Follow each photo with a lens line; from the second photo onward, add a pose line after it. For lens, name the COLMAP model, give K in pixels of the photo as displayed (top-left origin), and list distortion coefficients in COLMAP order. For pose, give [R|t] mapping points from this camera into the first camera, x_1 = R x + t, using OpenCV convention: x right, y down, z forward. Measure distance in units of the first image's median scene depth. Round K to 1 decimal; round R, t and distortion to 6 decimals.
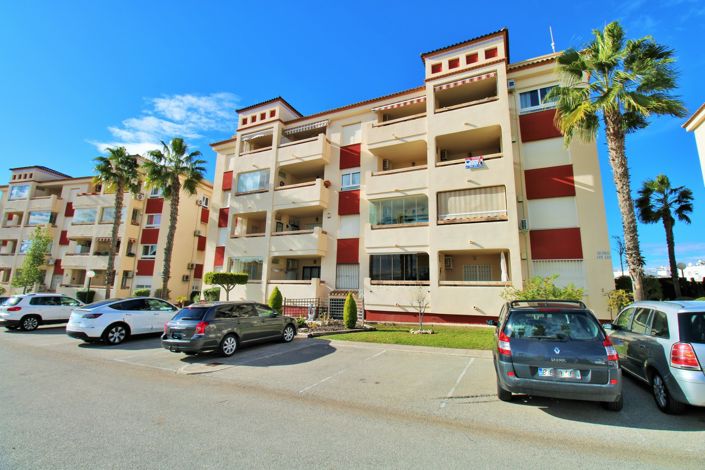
lens RADIAL K [[326.5, 0, 353.1], [0, 326.5, 232.6], [0, 0, 1]] dist [-0.013135, -0.005275]
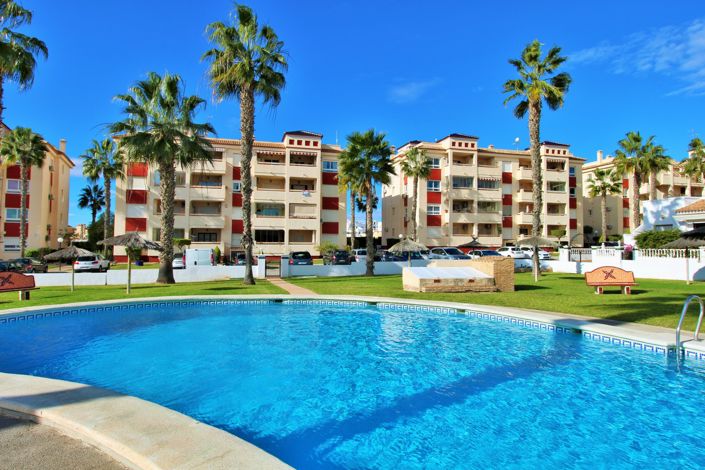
lens RADIAL K [[436.1, 0, 353.2], [0, 436.1, 235.3], [0, 0, 1]] dist [-0.000696, -0.000186]
pose [[0.749987, -0.008499, 0.661398, -1.405194], [-0.106267, 0.985381, 0.133163, -0.352389], [-0.652861, -0.170155, 0.738119, -1.543698]]
